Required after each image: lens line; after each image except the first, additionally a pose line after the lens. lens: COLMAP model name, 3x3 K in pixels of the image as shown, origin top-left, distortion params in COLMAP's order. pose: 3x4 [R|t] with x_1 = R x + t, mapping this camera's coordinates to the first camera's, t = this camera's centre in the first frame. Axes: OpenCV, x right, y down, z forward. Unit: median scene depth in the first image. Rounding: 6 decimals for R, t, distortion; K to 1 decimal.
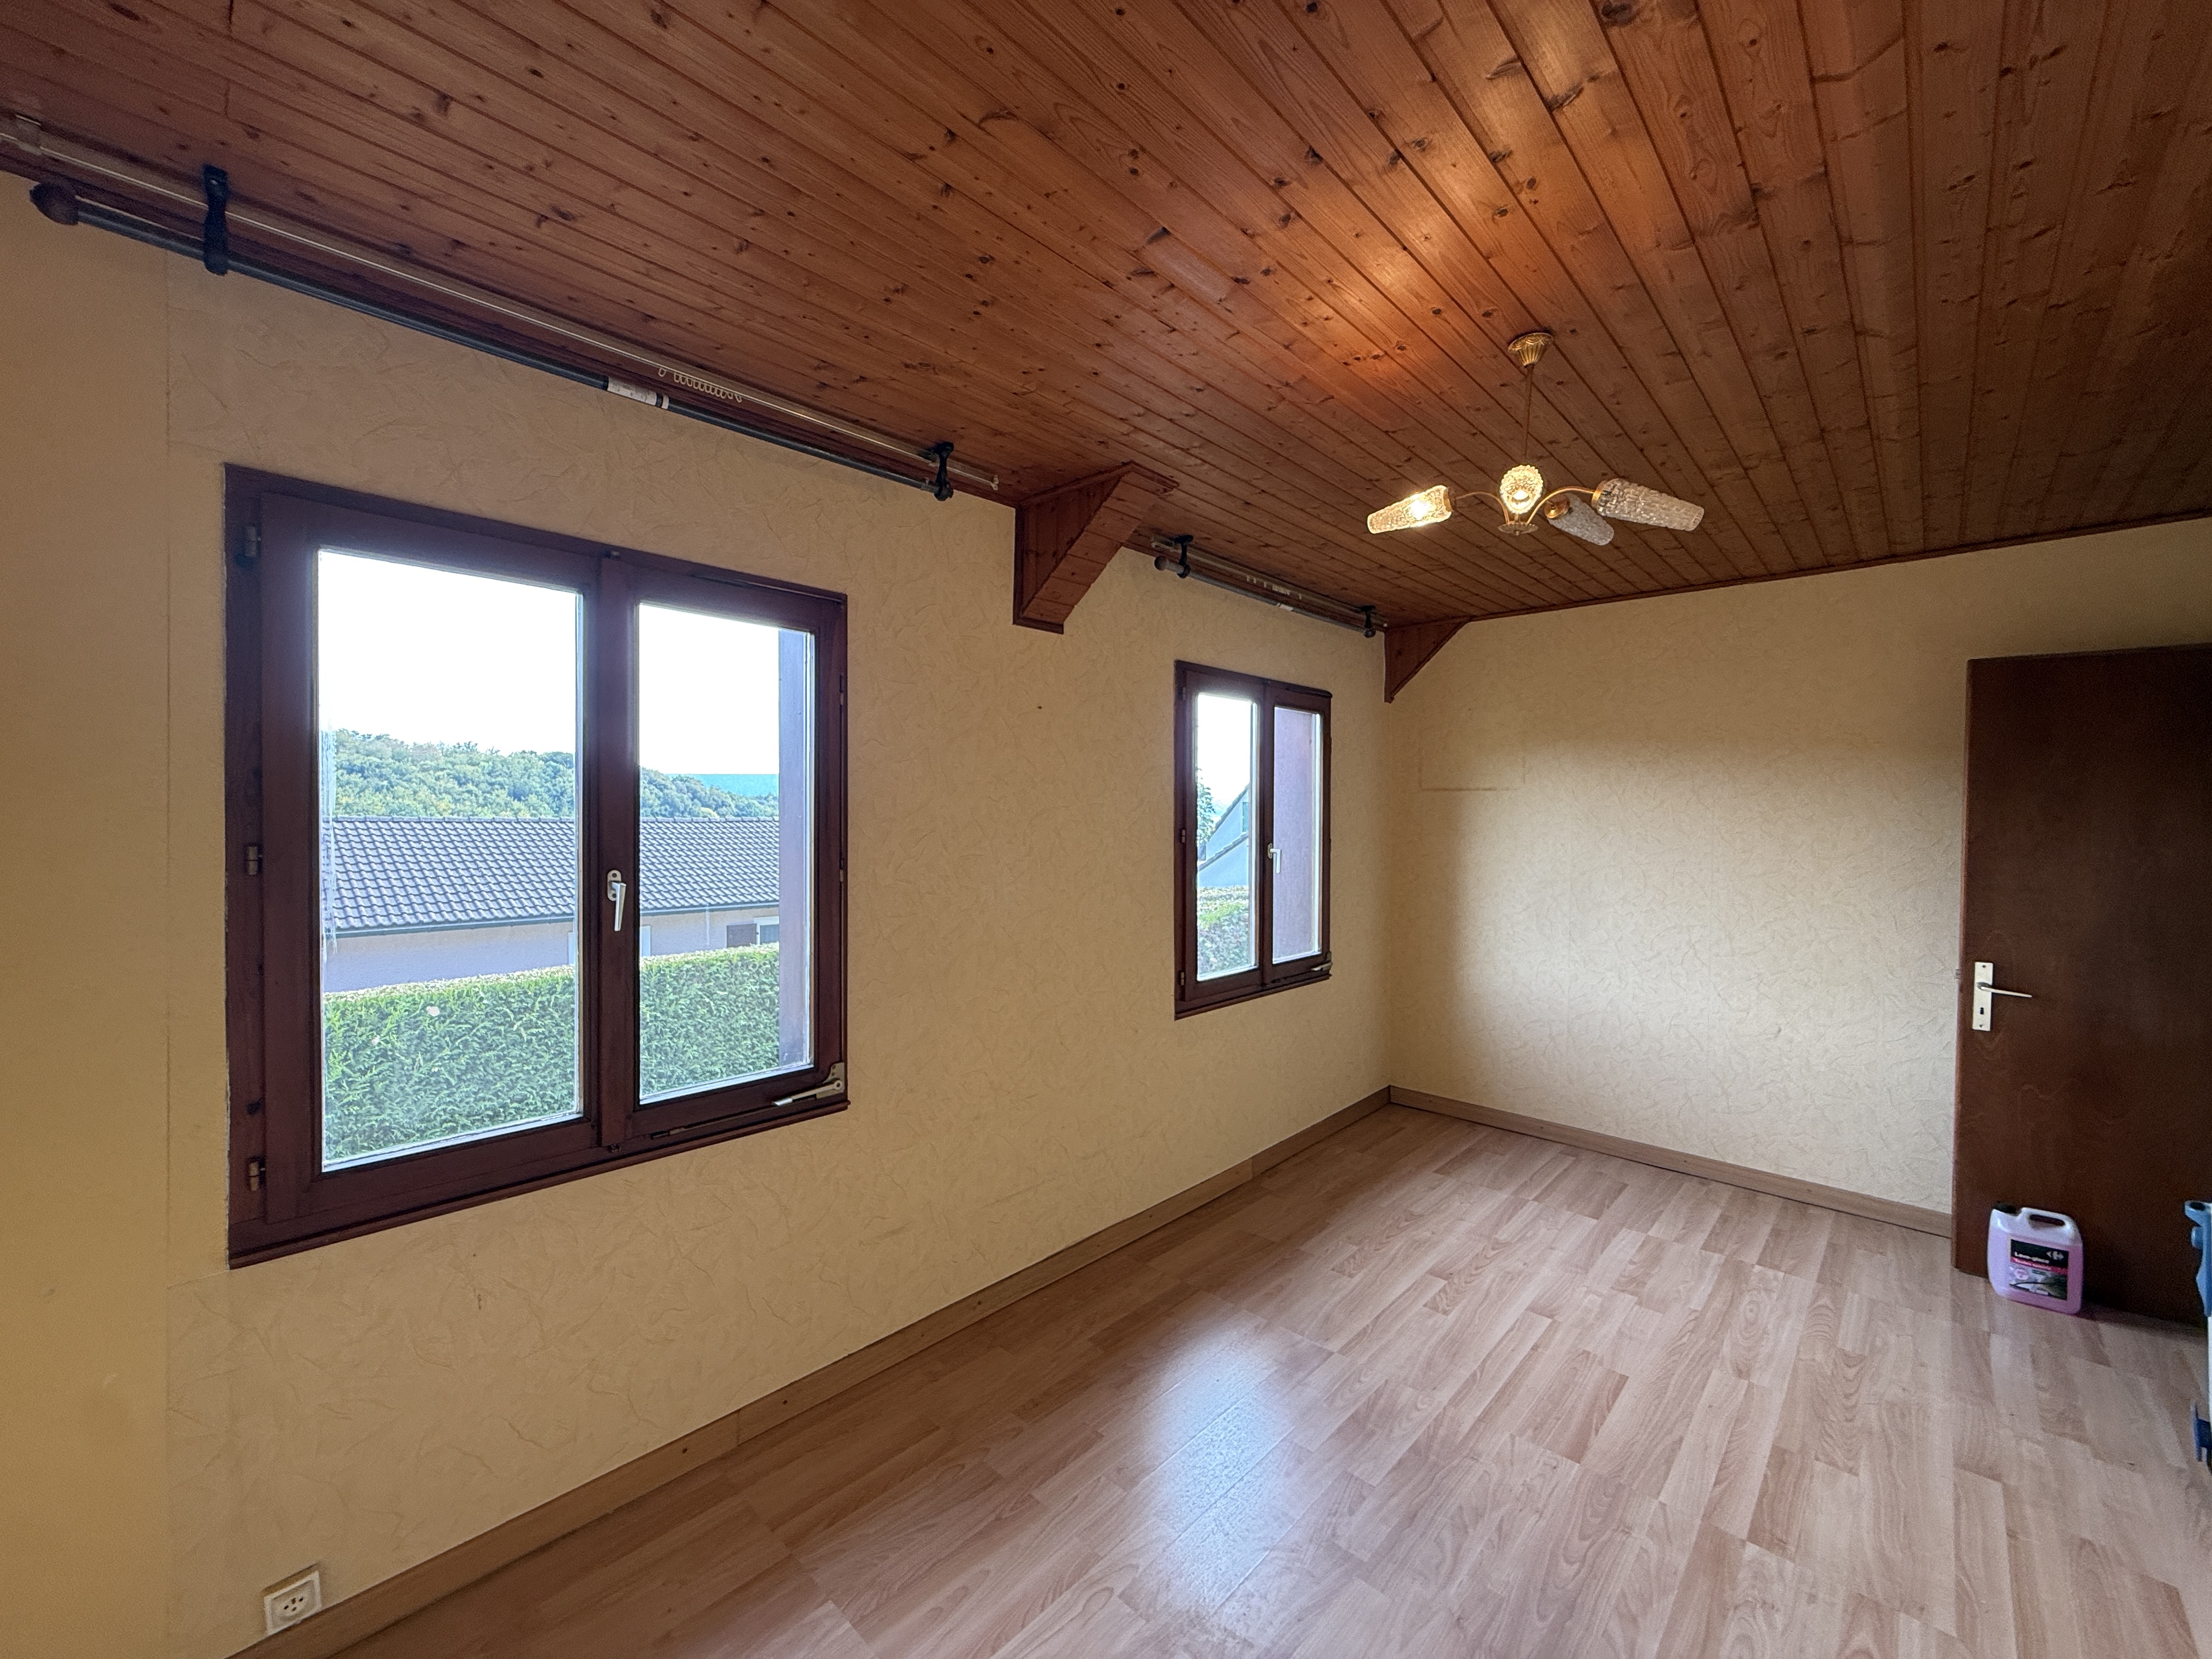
lens RADIAL K [[899.1, 0, 1082.9], [0, 899.1, 833.4], [0, 0, 1]] dist [-0.001966, 0.001010]
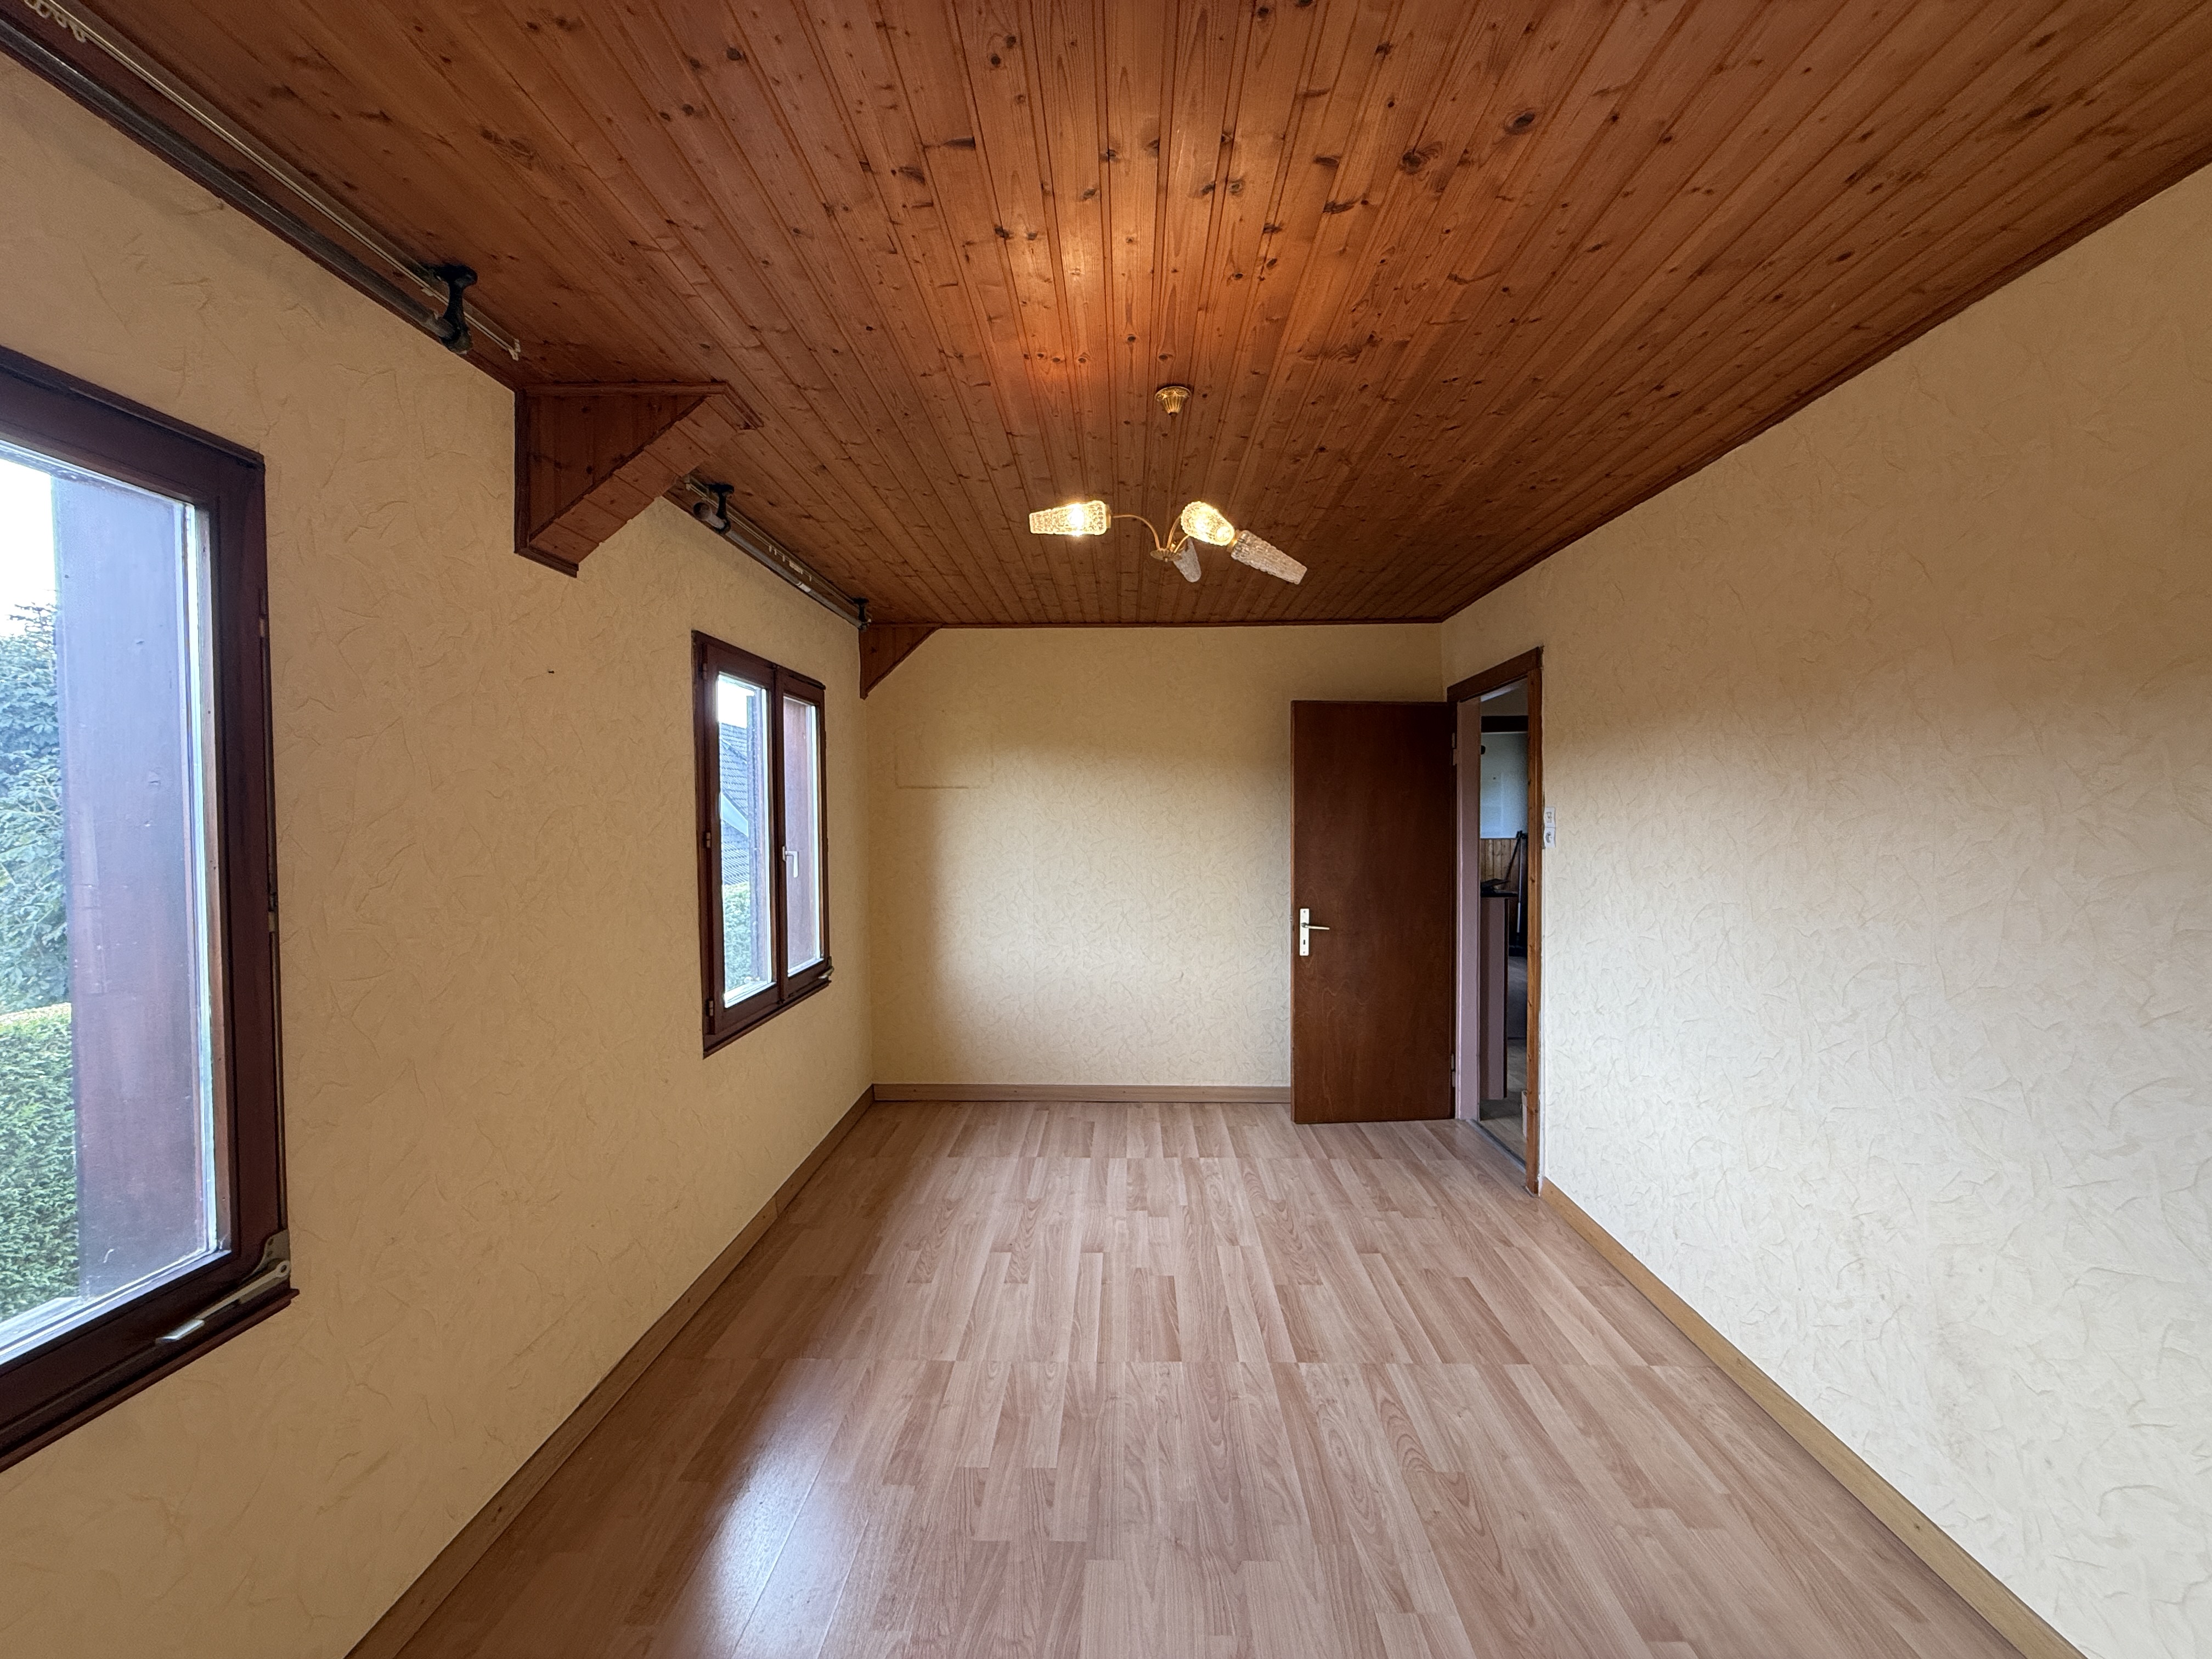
lens RADIAL K [[899.1, 0, 1105.6], [0, 899.1, 833.8], [0, 0, 1]] dist [-0.001966, 0.001010]
pose [[0.731534, -0.026641, 0.681284, -0.239417], [0.024884, 0.999614, 0.012369, -0.004932], [-0.681350, 0.007904, 0.731915, 0.158747]]
